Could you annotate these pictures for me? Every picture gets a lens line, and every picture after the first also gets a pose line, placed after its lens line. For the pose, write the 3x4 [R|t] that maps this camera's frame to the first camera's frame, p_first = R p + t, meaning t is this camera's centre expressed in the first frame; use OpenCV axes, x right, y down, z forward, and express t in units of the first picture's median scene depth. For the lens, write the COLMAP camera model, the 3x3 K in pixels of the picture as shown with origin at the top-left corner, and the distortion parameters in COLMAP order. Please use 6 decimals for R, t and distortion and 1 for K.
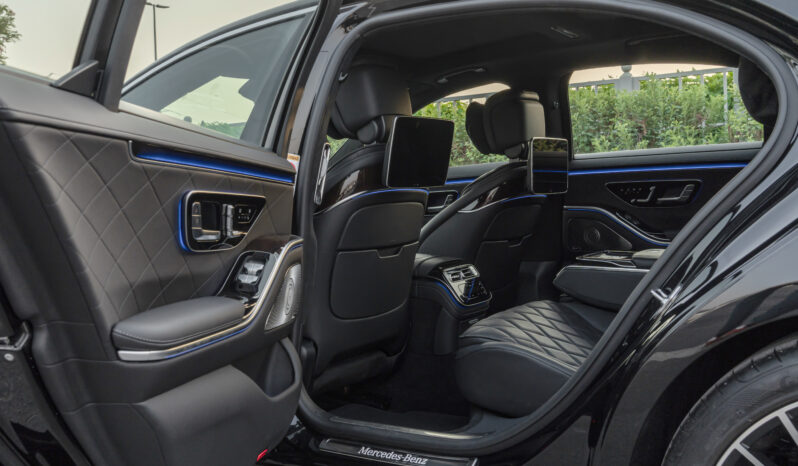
lens RADIAL K [[873.3, 0, 379.8], [0, 873.3, 229.2], [0, 0, 1]] dist [0.002517, 0.000000]
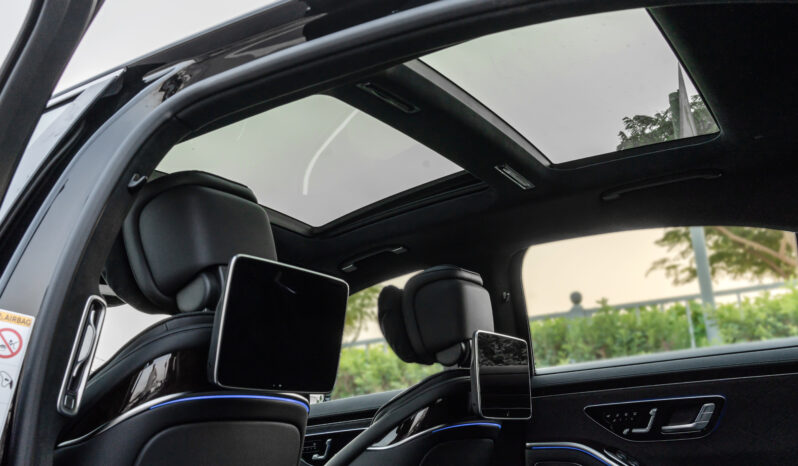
lens RADIAL K [[873.3, 0, 390.4], [0, 873.3, 218.2], [0, 0, 1]] dist [0.002517, 0.000000]
pose [[0.996863, 0.004985, 0.078985, 0.054879], [0.019737, 0.950822, -0.309109, 0.017422], [-0.076642, 0.309698, 0.947741, 0.337256]]
